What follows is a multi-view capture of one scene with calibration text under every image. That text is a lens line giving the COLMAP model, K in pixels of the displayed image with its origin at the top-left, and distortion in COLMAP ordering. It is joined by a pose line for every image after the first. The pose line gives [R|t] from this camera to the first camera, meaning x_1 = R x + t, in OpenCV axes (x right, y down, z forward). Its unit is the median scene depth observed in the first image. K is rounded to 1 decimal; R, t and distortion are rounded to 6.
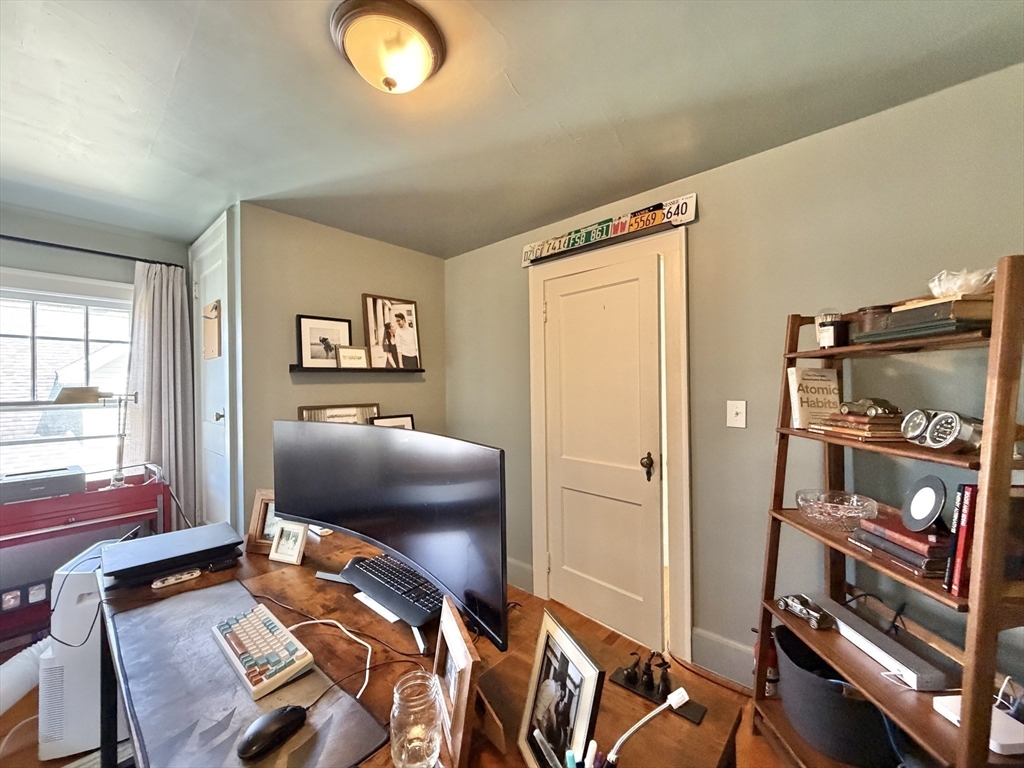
lens RADIAL K [[408.3, 0, 511.6], [0, 408.3, 384.9], [0, 0, 1]] dist [-0.000322, 0.000115]
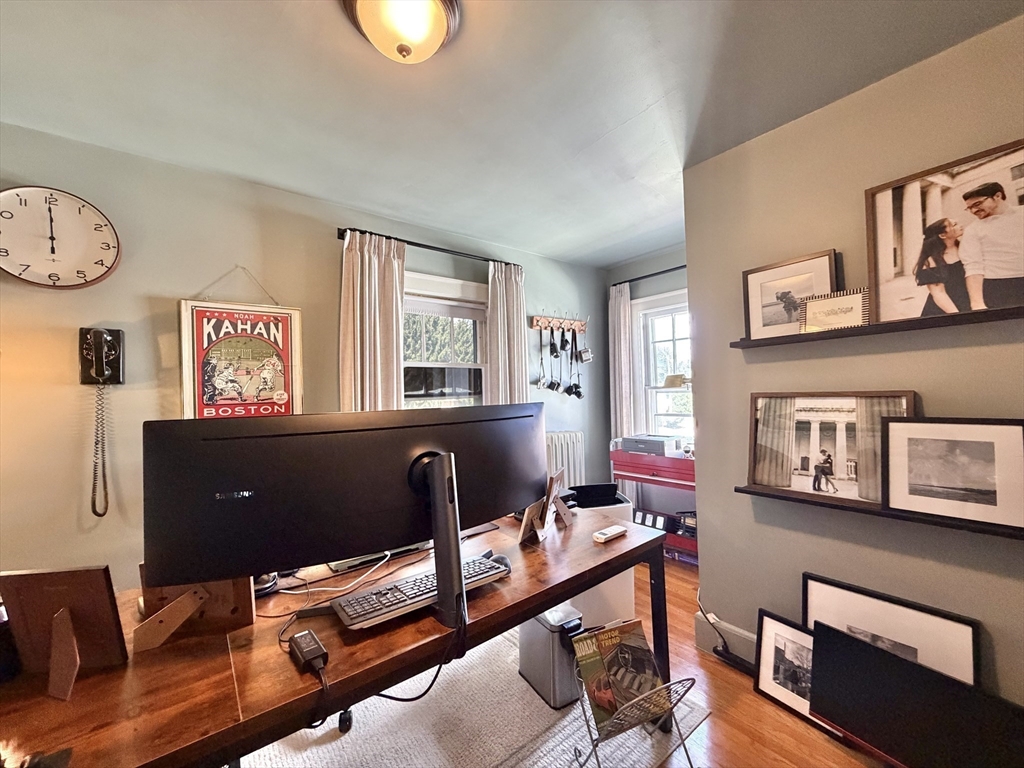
lens RADIAL K [[408.3, 0, 511.3], [0, 408.3, 387.4], [0, 0, 1]] dist [-0.000322, 0.000115]
pose [[-0.171772, -0.001952, -0.985135, 0.255908], [0.030011, 0.999524, -0.007214, 0.030057], [0.984679, -0.030804, -0.171632, 0.605381]]
